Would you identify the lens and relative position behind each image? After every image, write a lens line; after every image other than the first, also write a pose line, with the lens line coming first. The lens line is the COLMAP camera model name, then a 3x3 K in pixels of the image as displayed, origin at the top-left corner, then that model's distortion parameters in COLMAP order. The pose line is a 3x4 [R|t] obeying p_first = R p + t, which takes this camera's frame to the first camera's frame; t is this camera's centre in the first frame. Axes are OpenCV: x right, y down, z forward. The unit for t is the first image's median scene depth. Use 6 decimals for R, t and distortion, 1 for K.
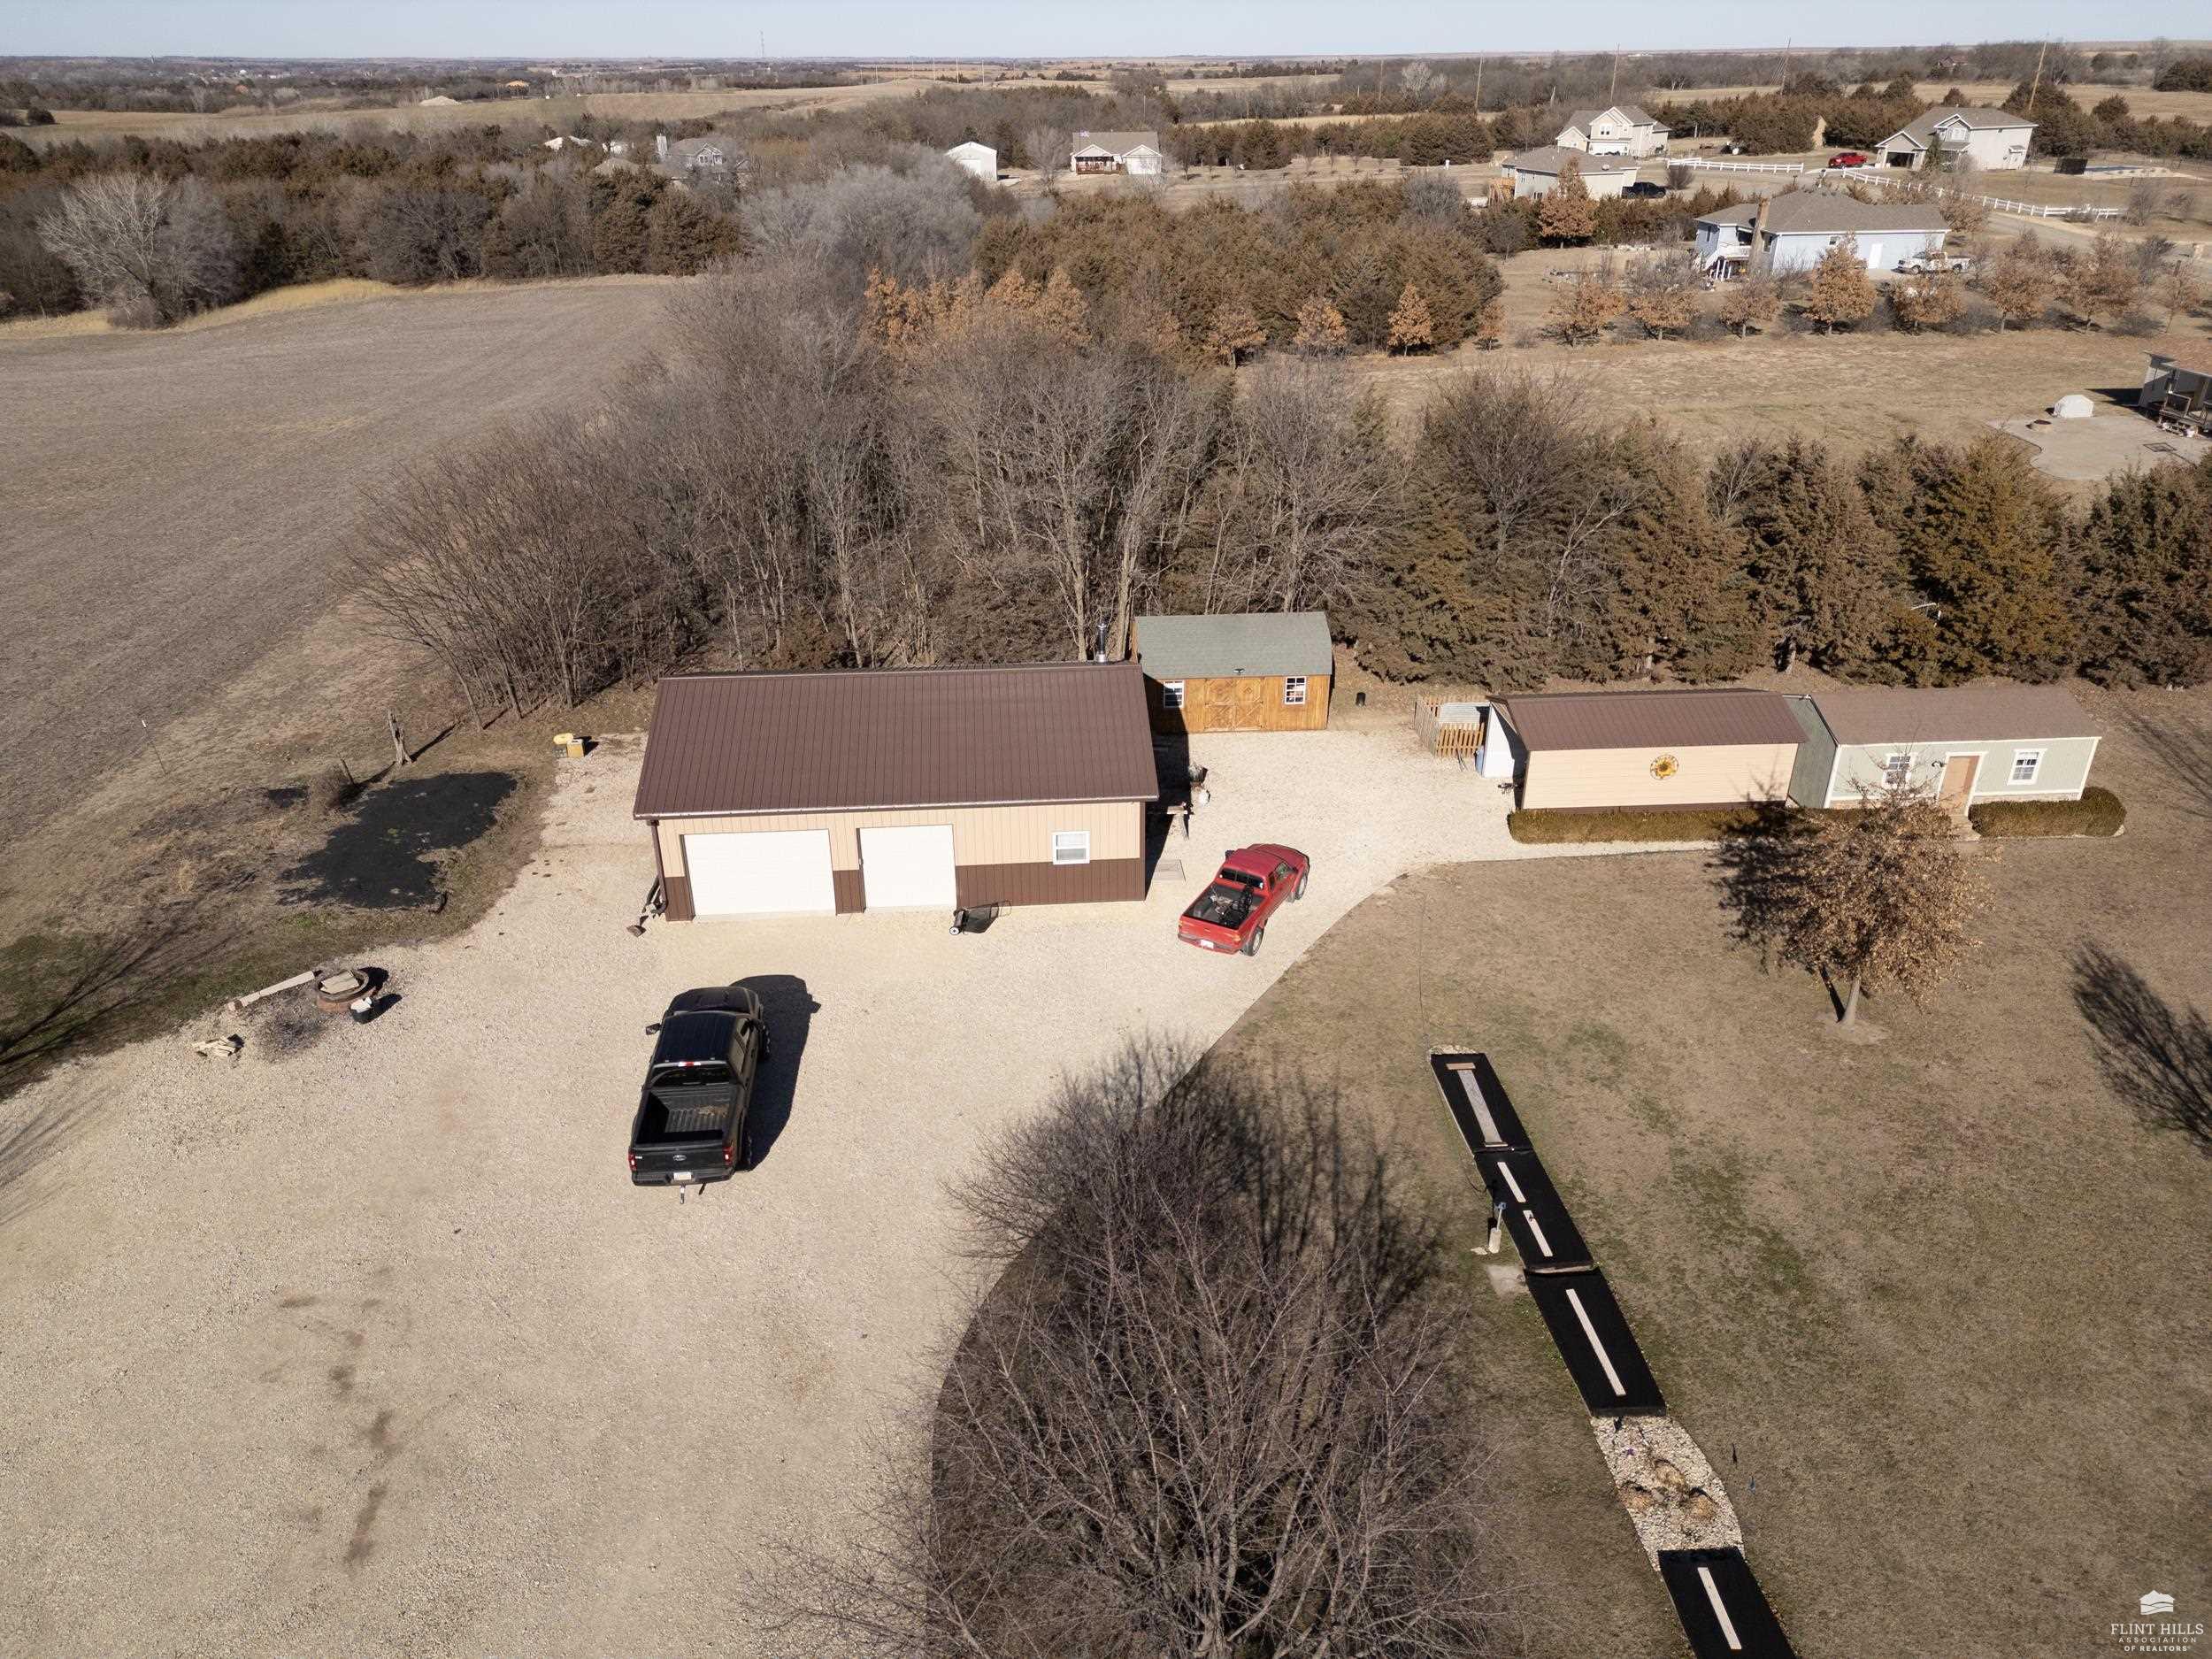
lens RADIAL K [[1539.0, 0, 1102.9], [0, 1539.0, 823.3], [0, 0, 1]] dist [0.073685, -0.068102]
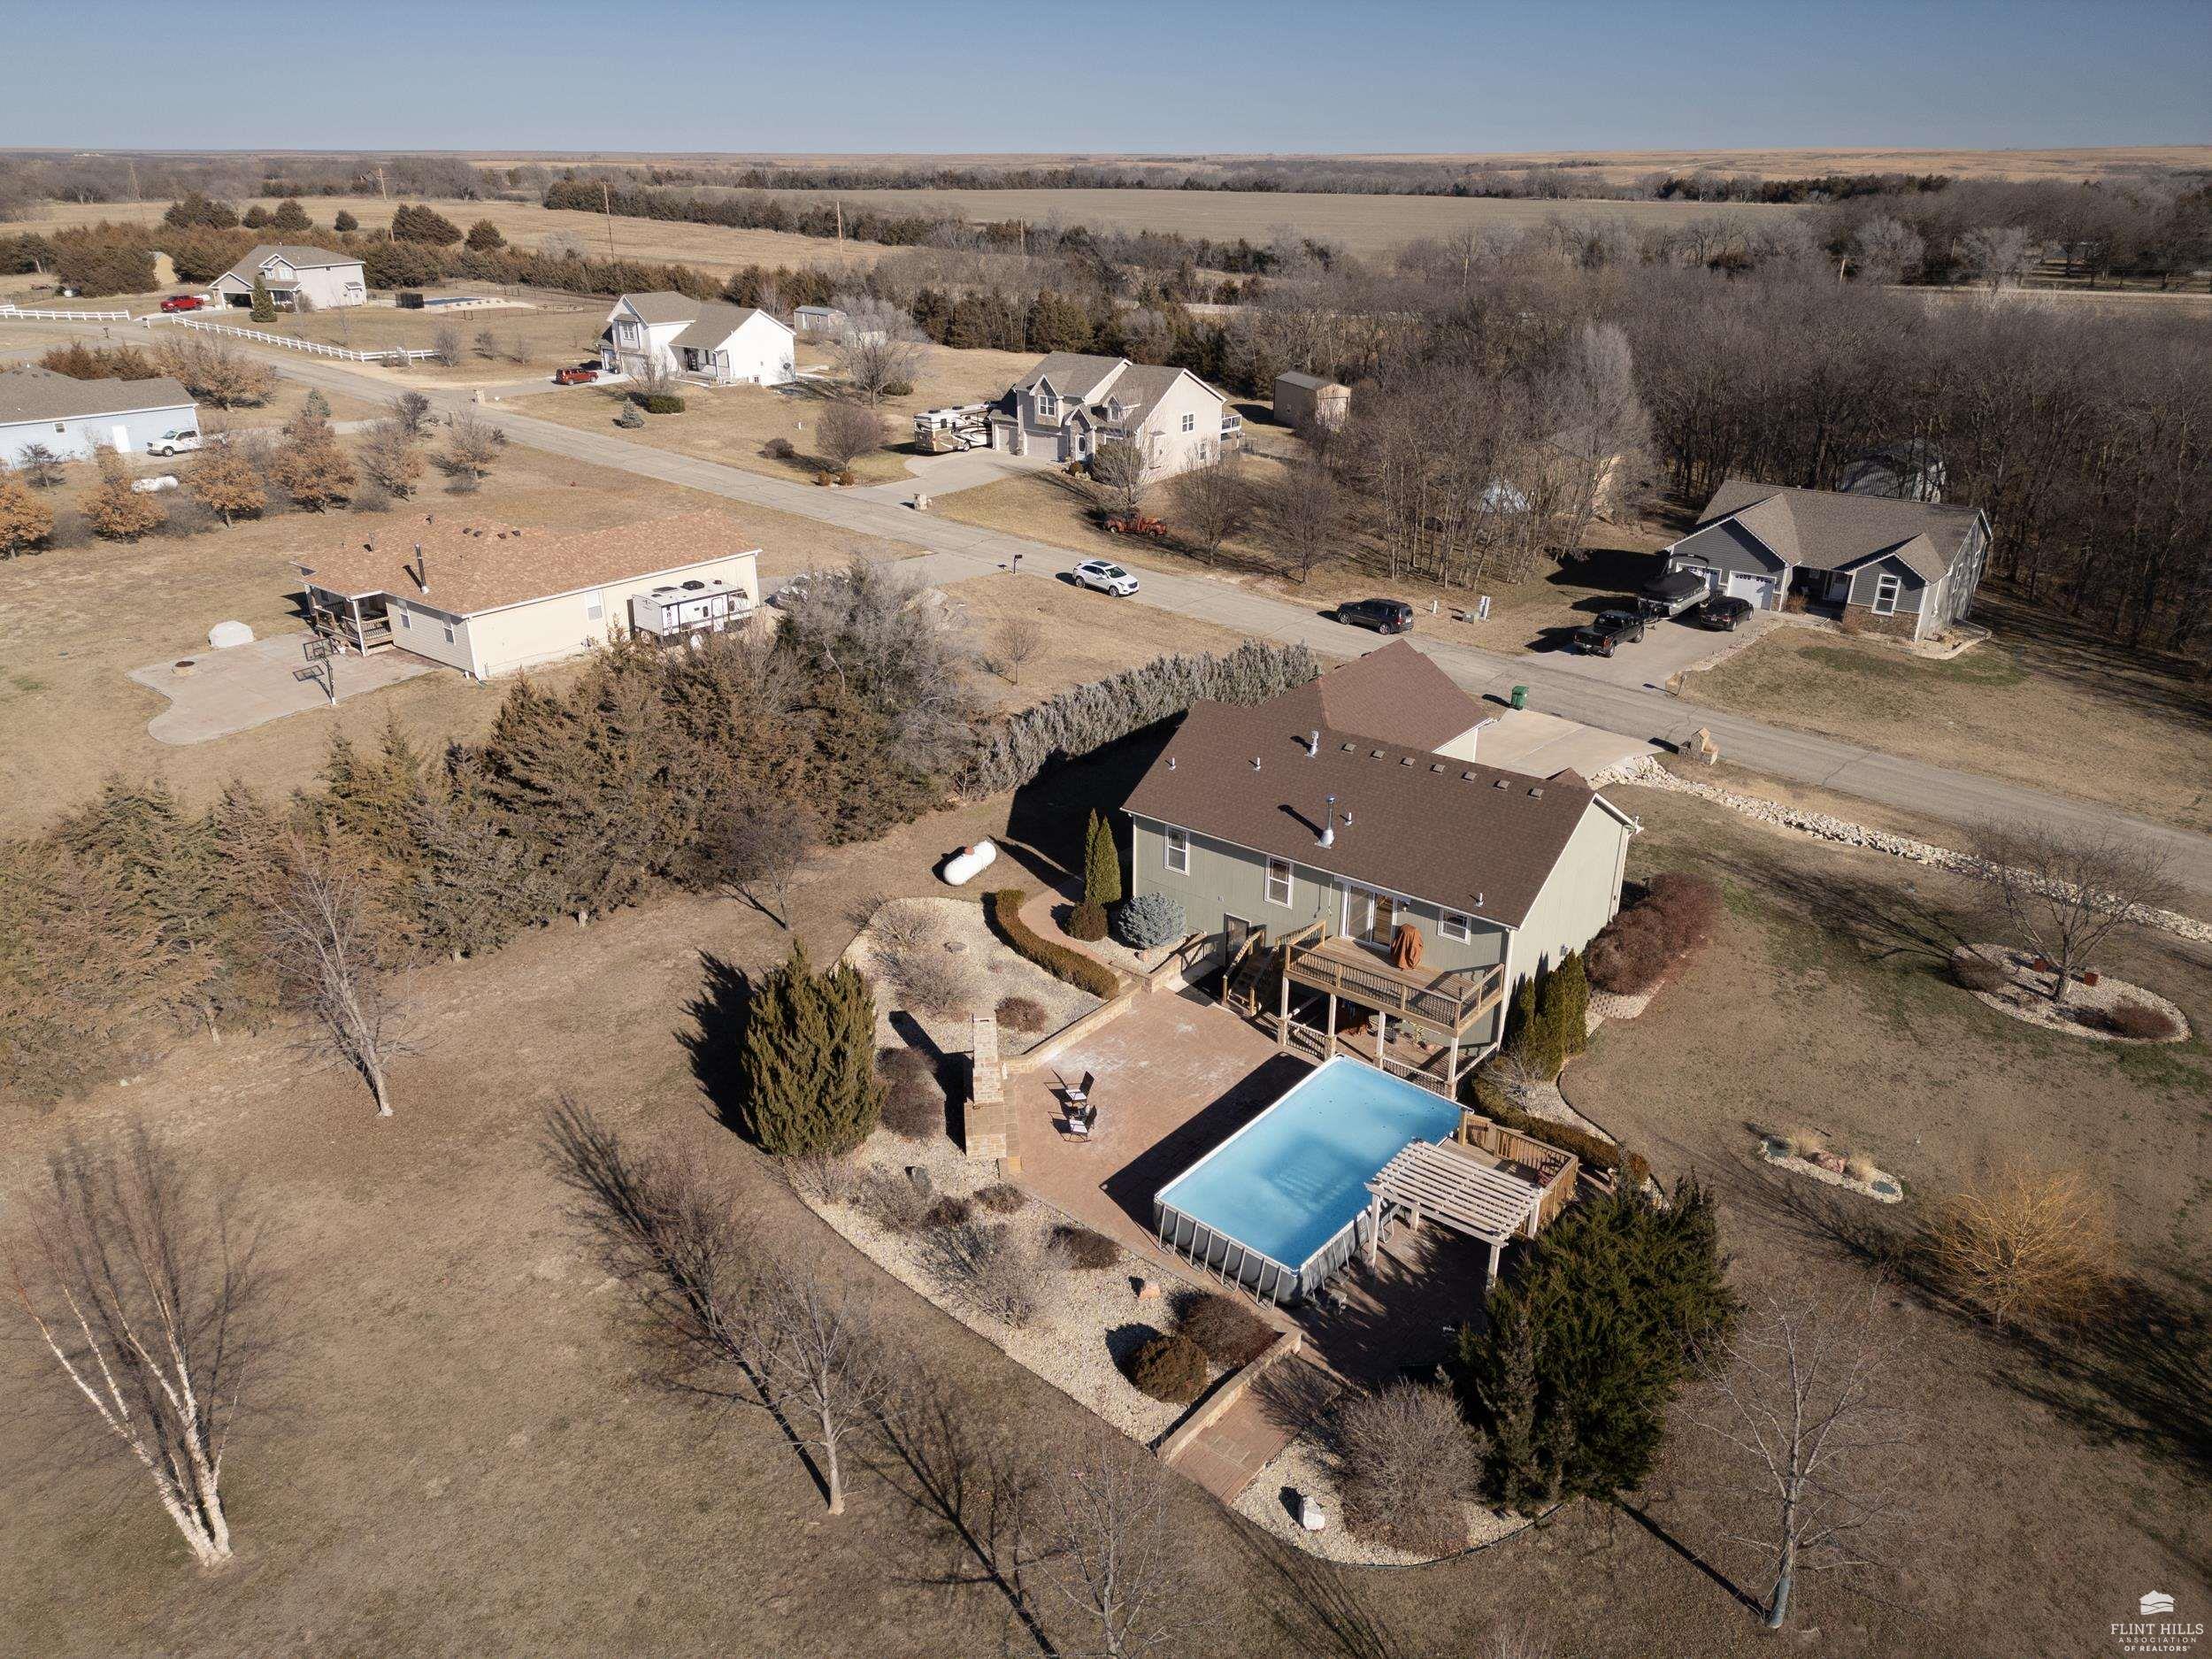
lens RADIAL K [[1539.0, 0, 1102.9], [0, 1539.0, 823.3], [0, 0, 1]] dist [0.073685, -0.068102]
pose [[0.678155, -0.283700, 0.677953, 0.668397], [0.319151, 0.944647, 0.076056, -0.148488], [-0.662003, 0.164791, 0.731161, 0.050765]]
